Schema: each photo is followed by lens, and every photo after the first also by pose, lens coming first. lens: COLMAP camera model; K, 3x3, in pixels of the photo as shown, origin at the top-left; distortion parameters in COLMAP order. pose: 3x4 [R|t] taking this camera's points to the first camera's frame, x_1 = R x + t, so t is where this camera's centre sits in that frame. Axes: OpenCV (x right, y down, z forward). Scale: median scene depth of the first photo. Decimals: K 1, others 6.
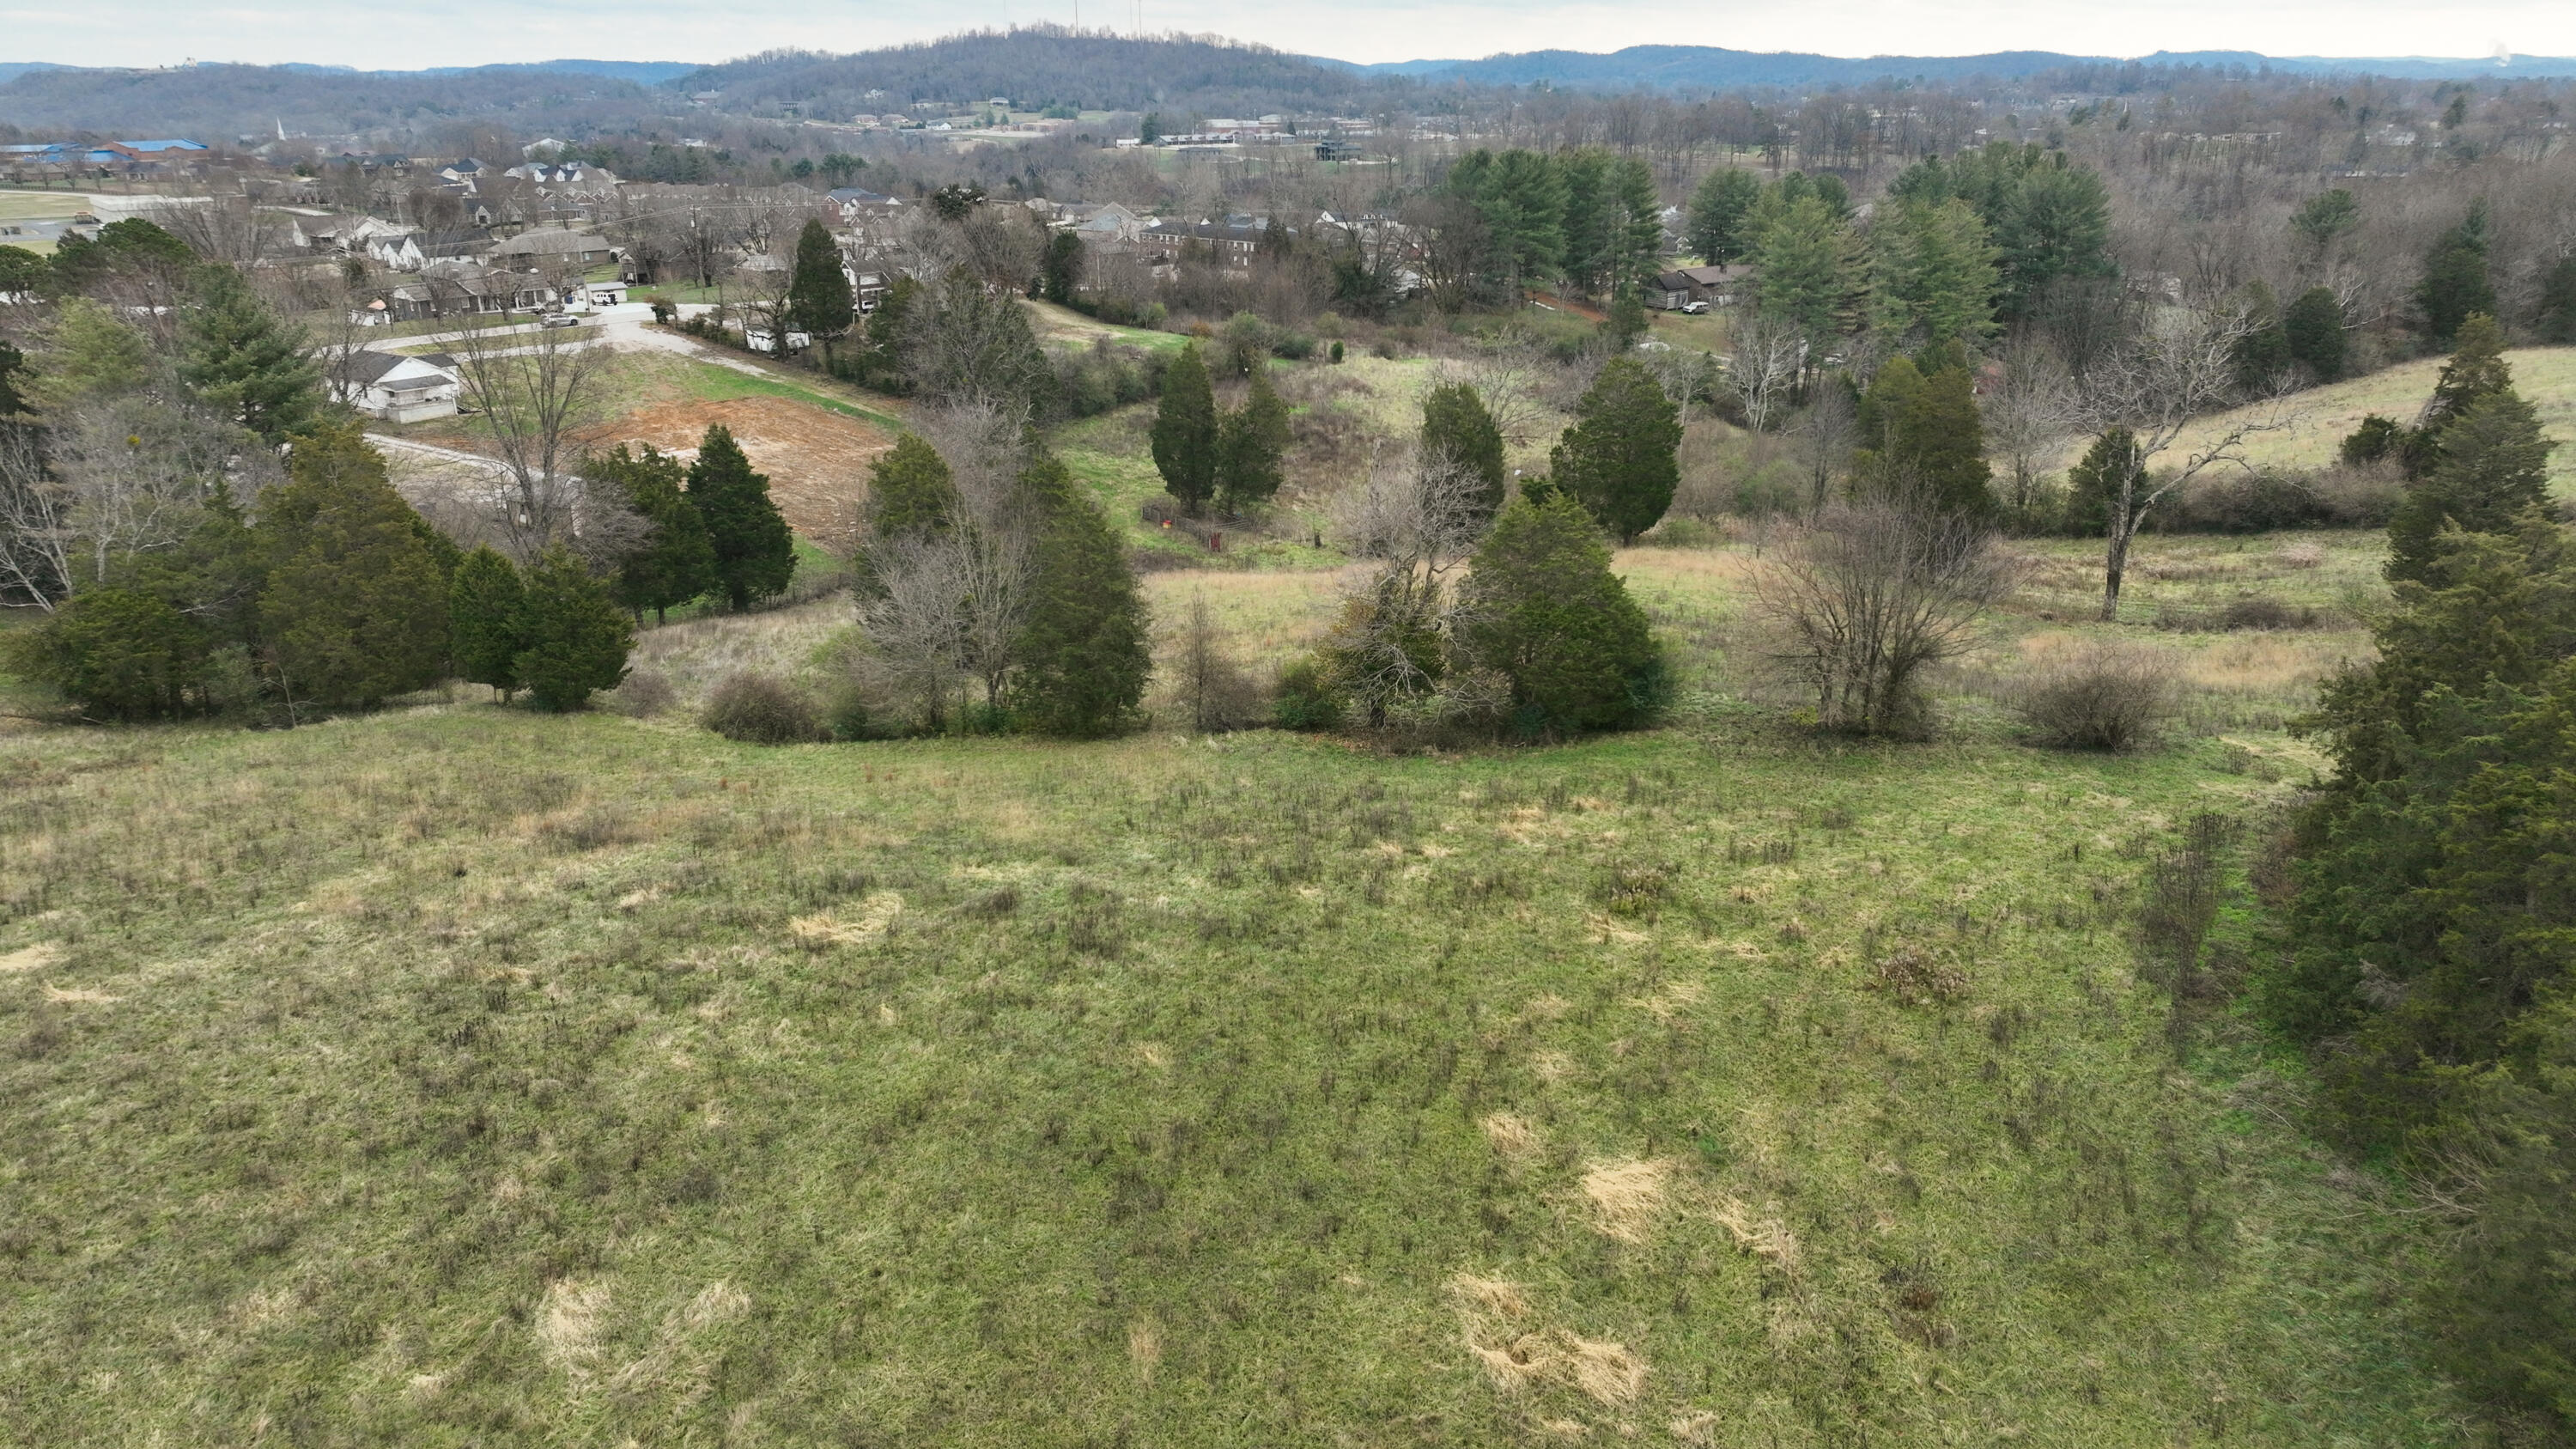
lens RADIAL K [[1803.1, 0, 1302.4], [0, 1803.1, 728.0], [0, 0, 1]] dist [0.002122, 0.011445]
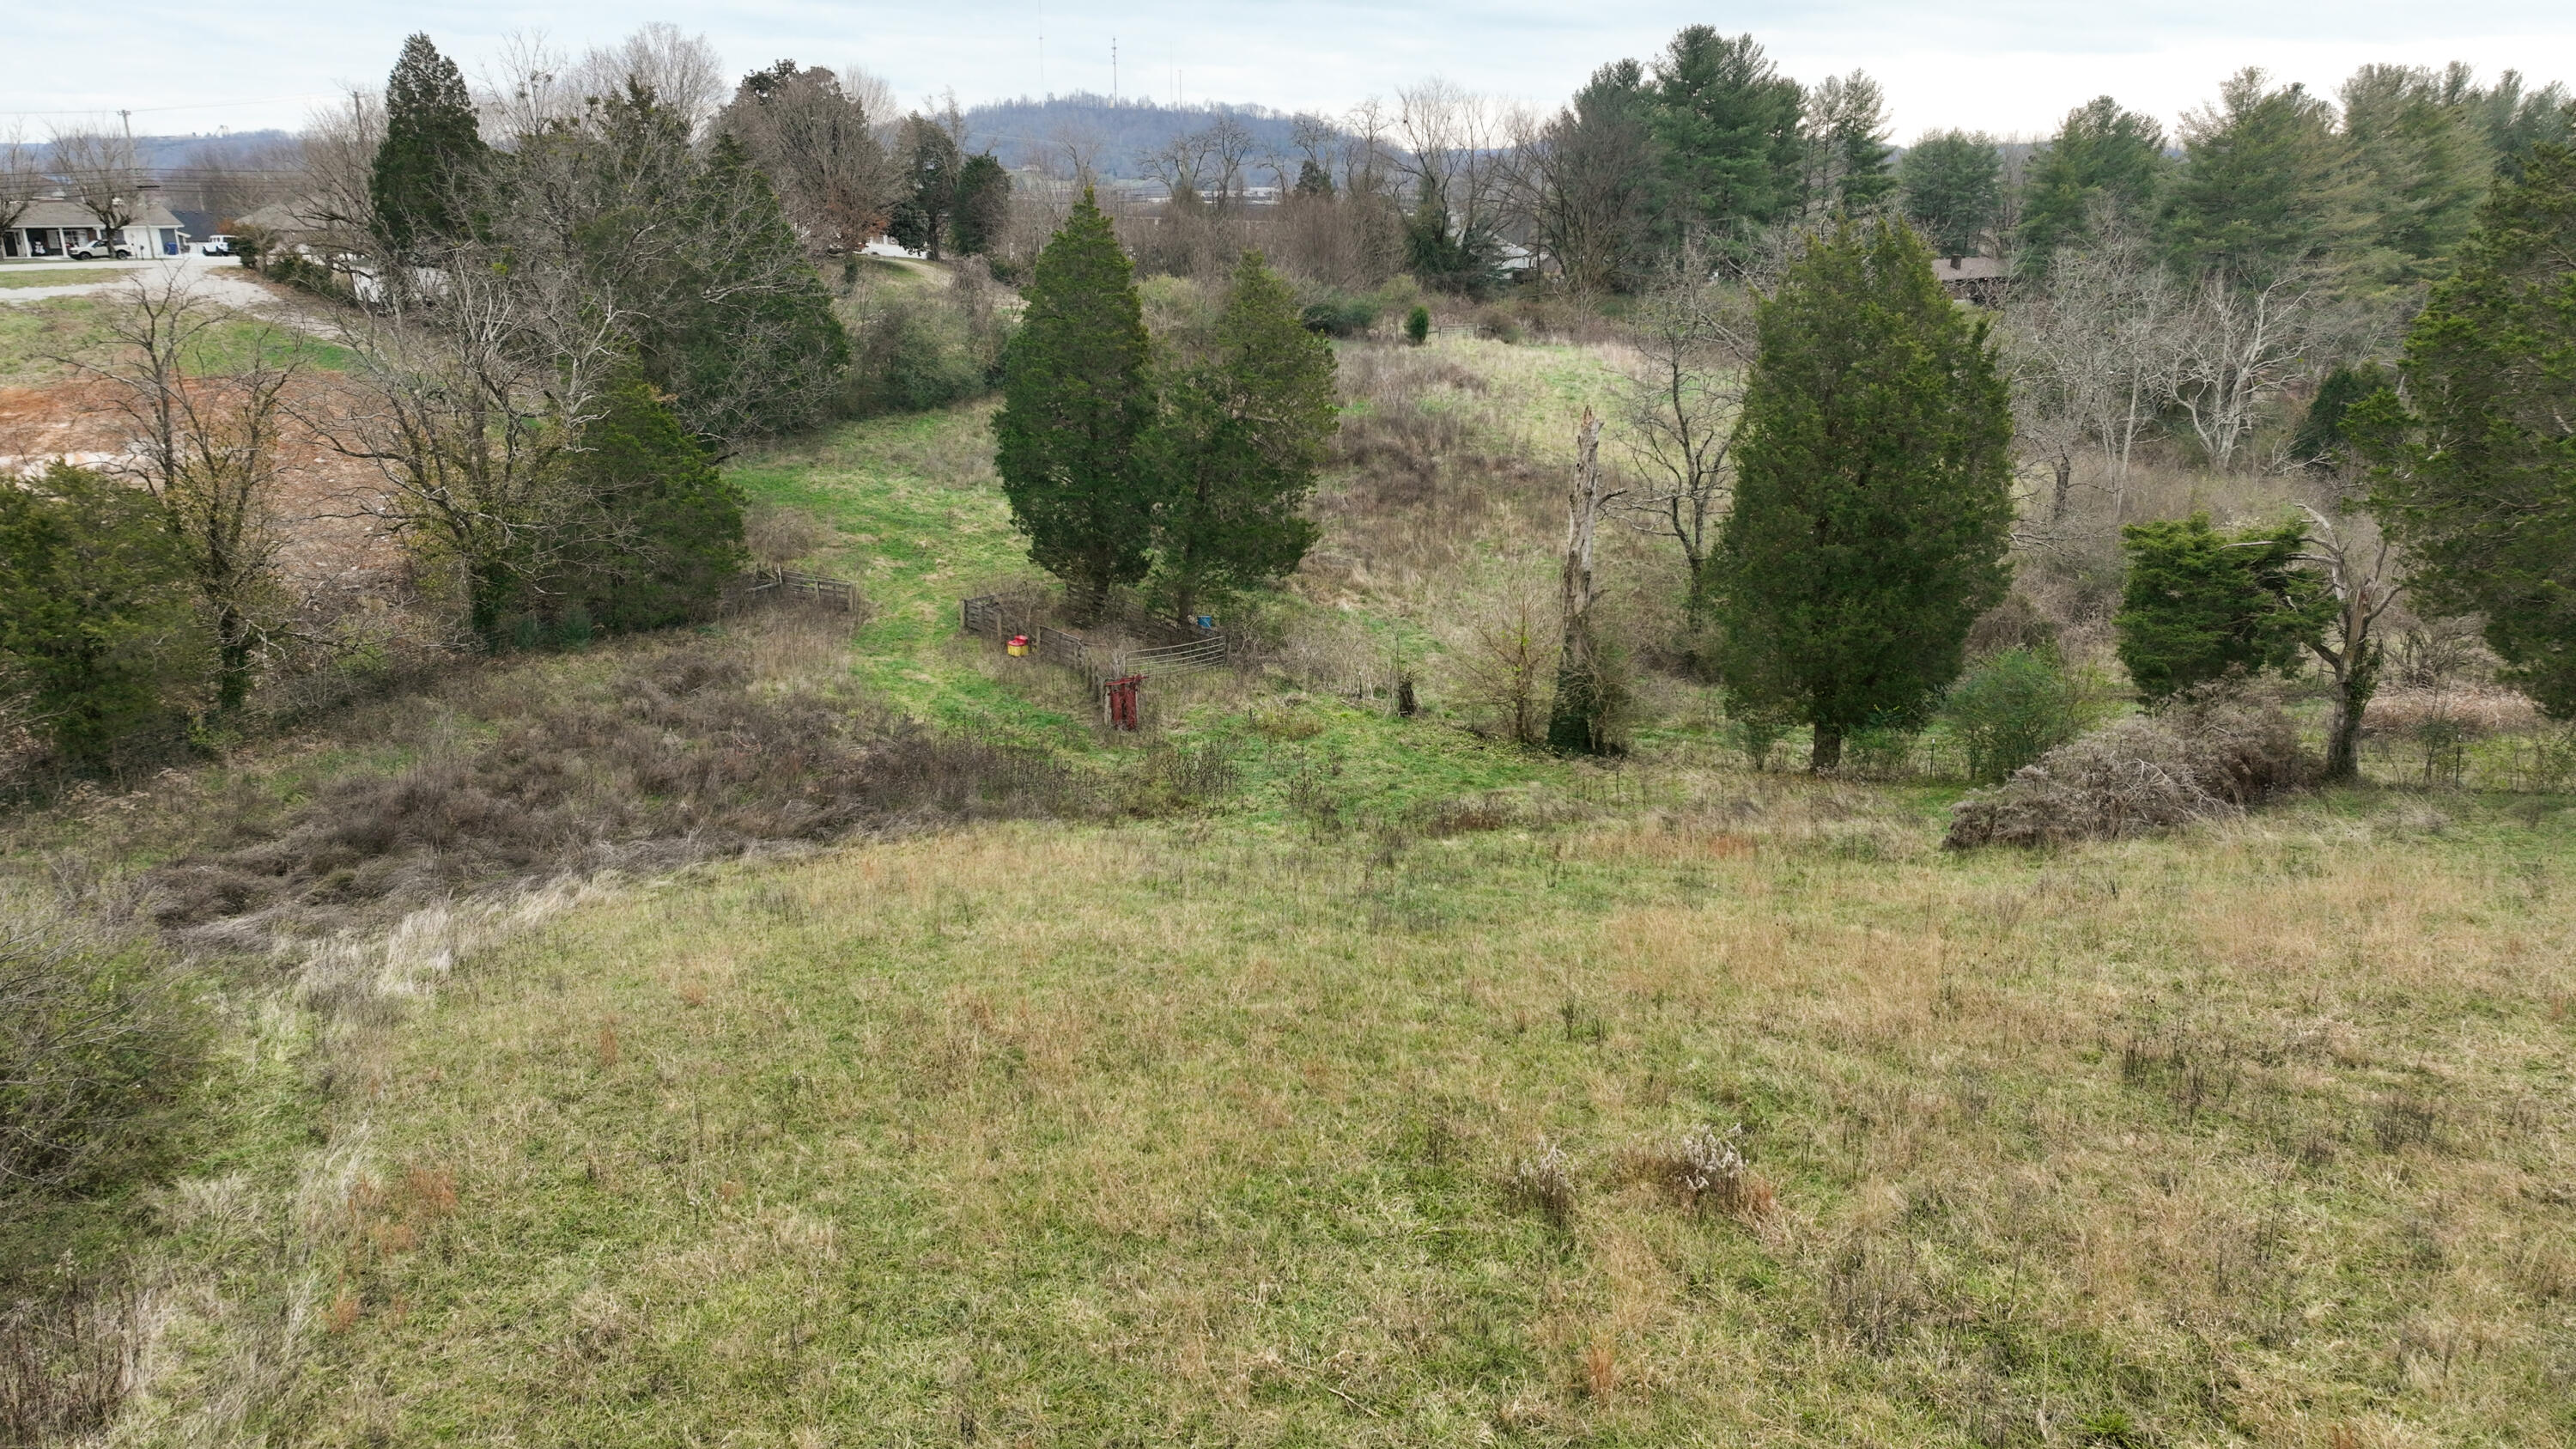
lens RADIAL K [[1803.1, 0, 1285.9], [0, 1803.1, 720.6], [0, 0, 1]] dist [0.002122, 0.011445]
pose [[0.999476, 0.014432, -0.028972, -0.003976], [-0.015850, 0.998656, -0.049346, -0.056629], [0.028220, 0.049780, 0.998361, 0.442590]]
